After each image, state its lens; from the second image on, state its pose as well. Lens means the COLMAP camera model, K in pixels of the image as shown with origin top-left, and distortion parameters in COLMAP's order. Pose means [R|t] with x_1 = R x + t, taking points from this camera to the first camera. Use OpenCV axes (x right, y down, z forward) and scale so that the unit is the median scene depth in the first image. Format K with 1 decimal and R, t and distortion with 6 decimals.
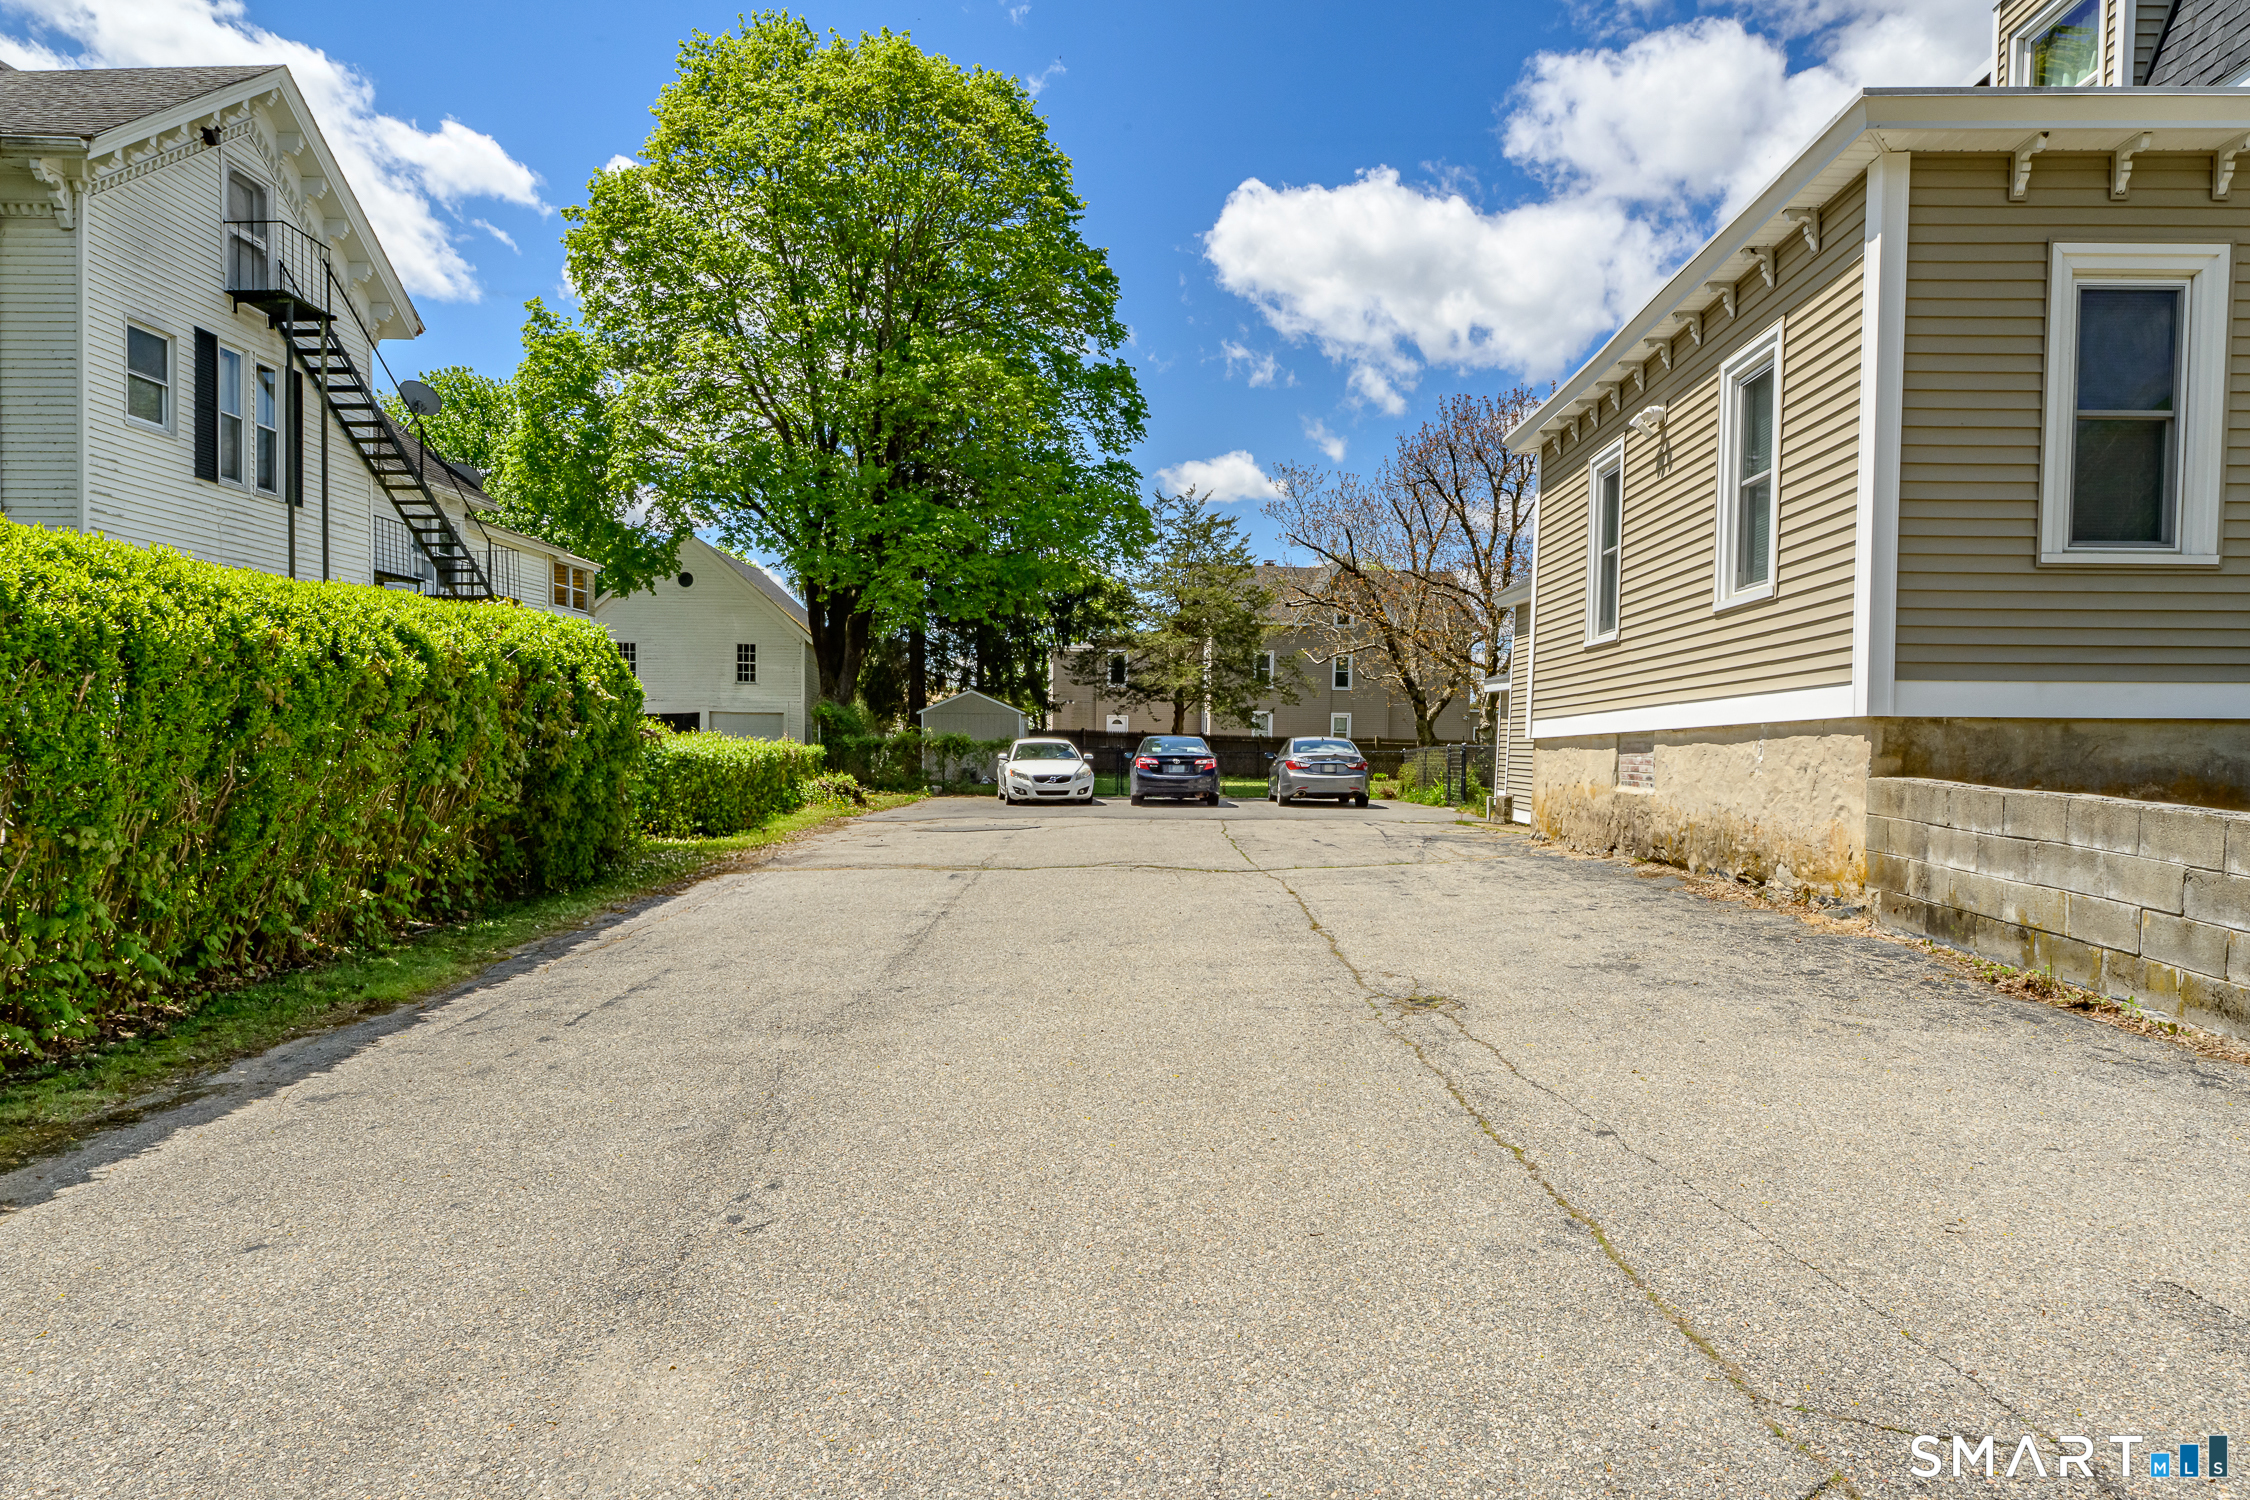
lens RADIAL K [[1184.4, 0, 1181.8], [0, 1184.4, 783.7], [0, 0, 1]] dist [-0.000286, -0.003236]
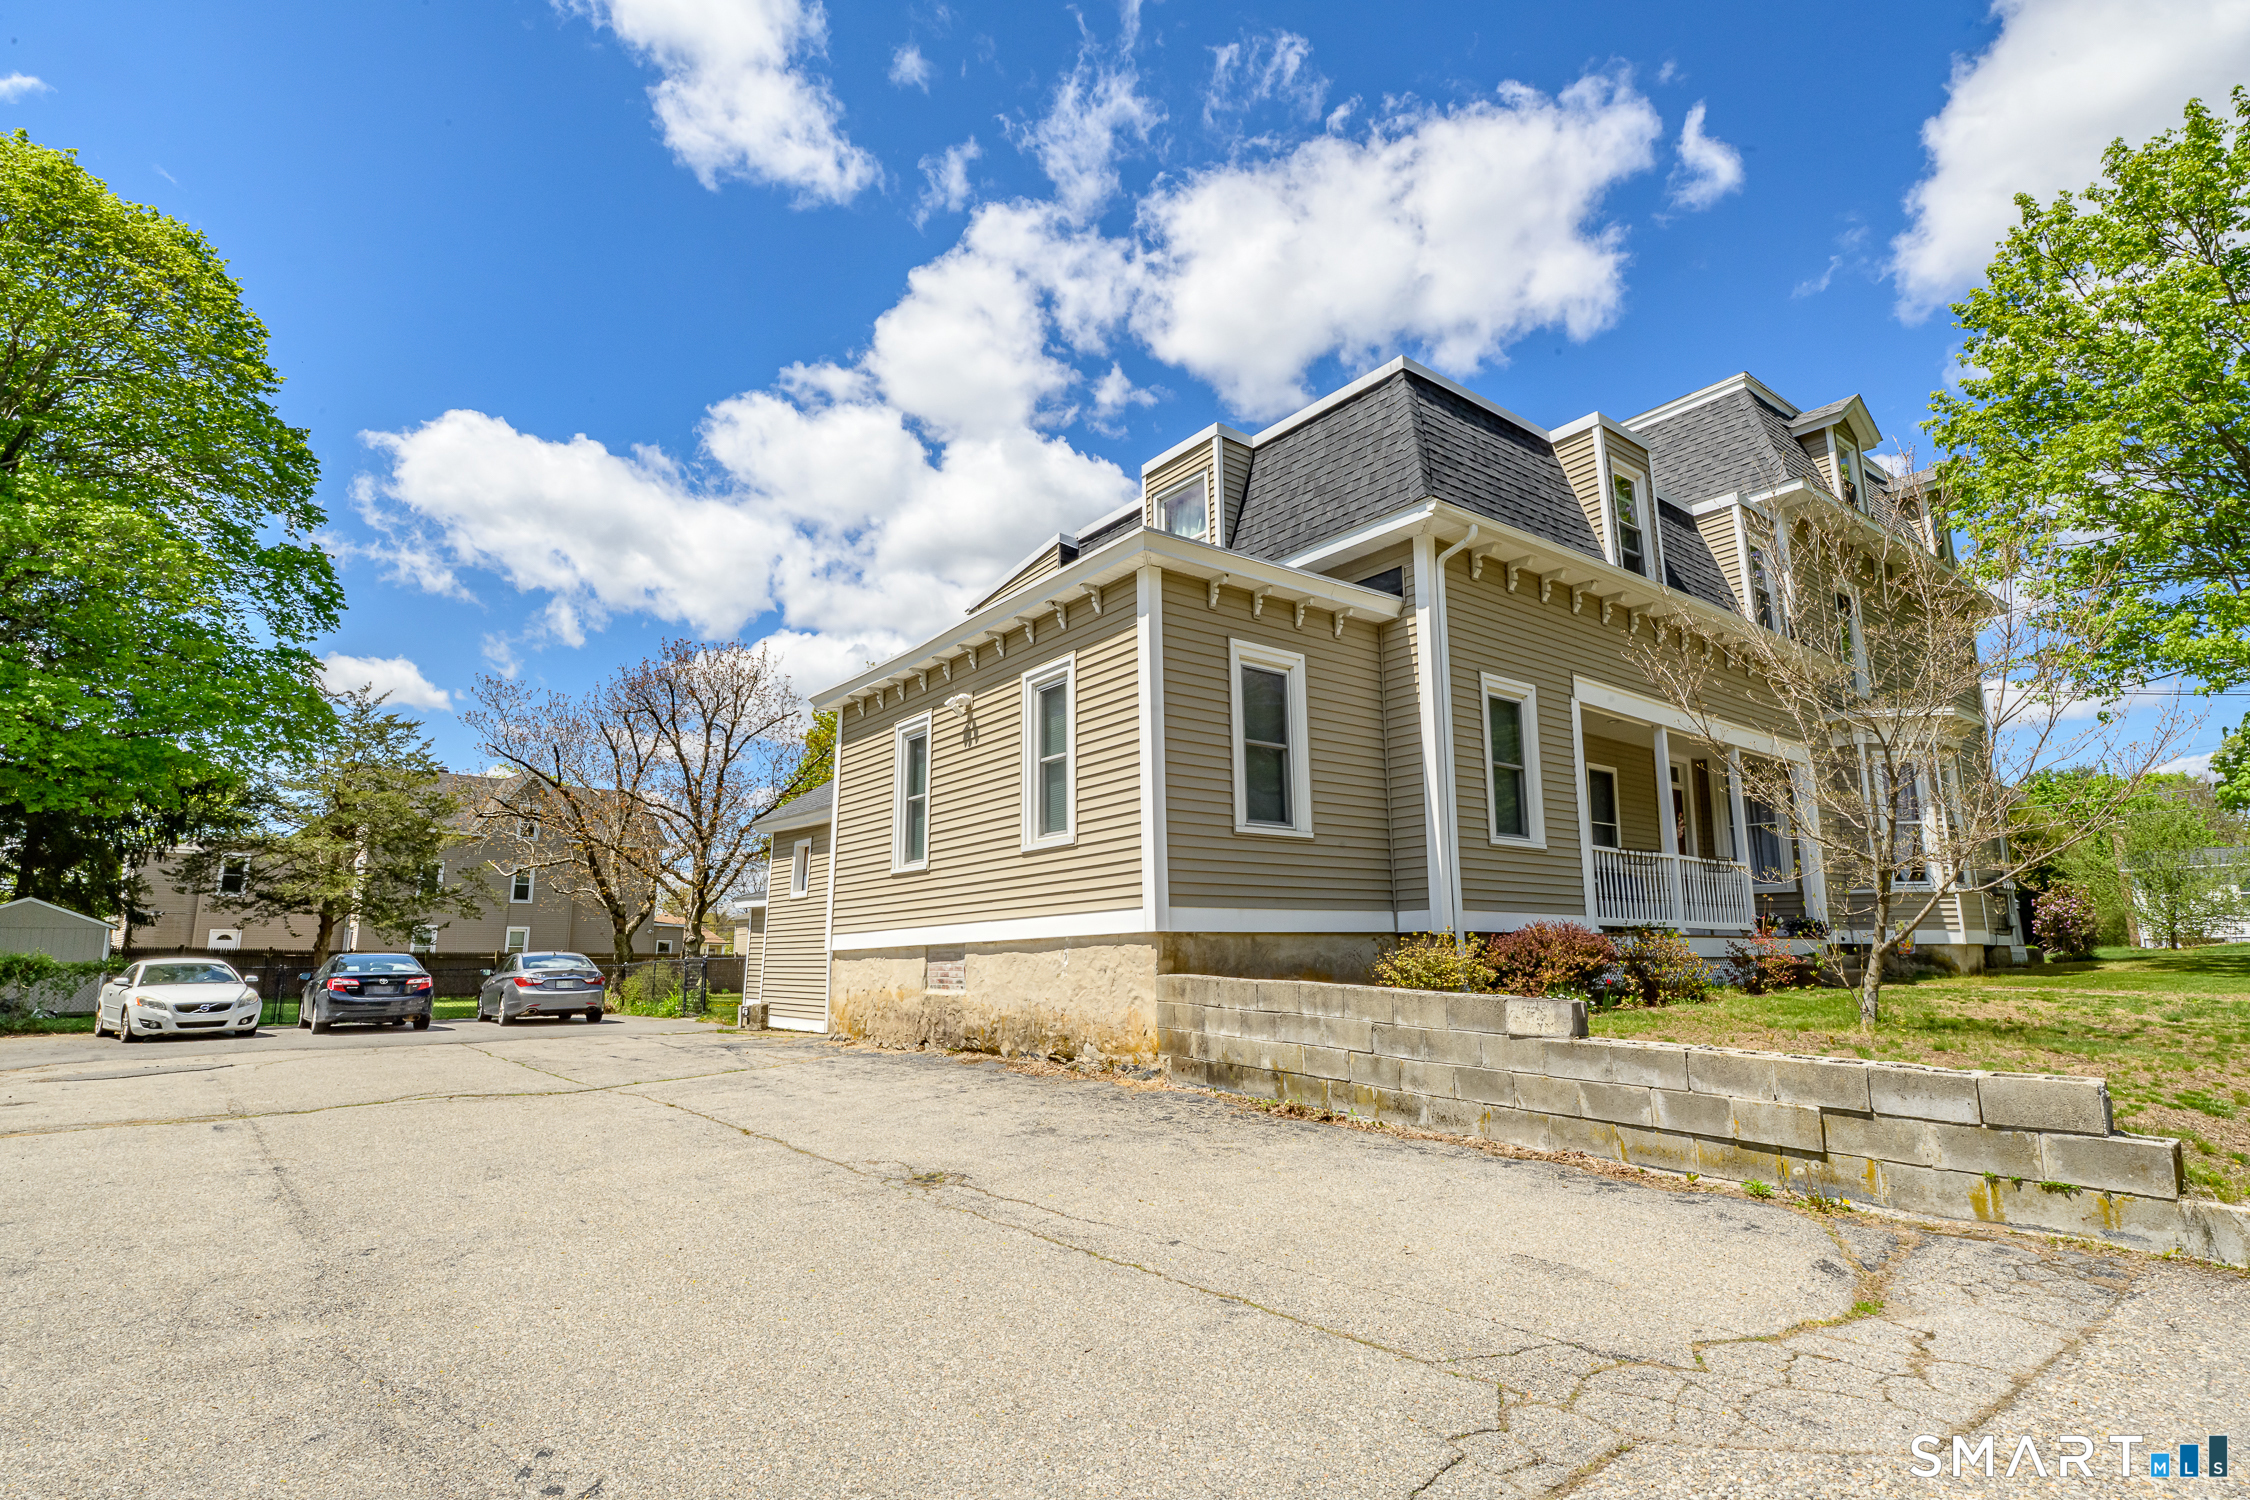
lens RADIAL K [[1064.1, 0, 1110.6], [0, 1064.1, 757.5], [0, 0, 1]] dist [-0.000747, -0.002187]
pose [[0.792964, 0.095362, 0.601759, -0.210496], [0.036589, 0.978439, -0.203271, -0.002477], [-0.608168, 0.183204, 0.772378, -0.002642]]
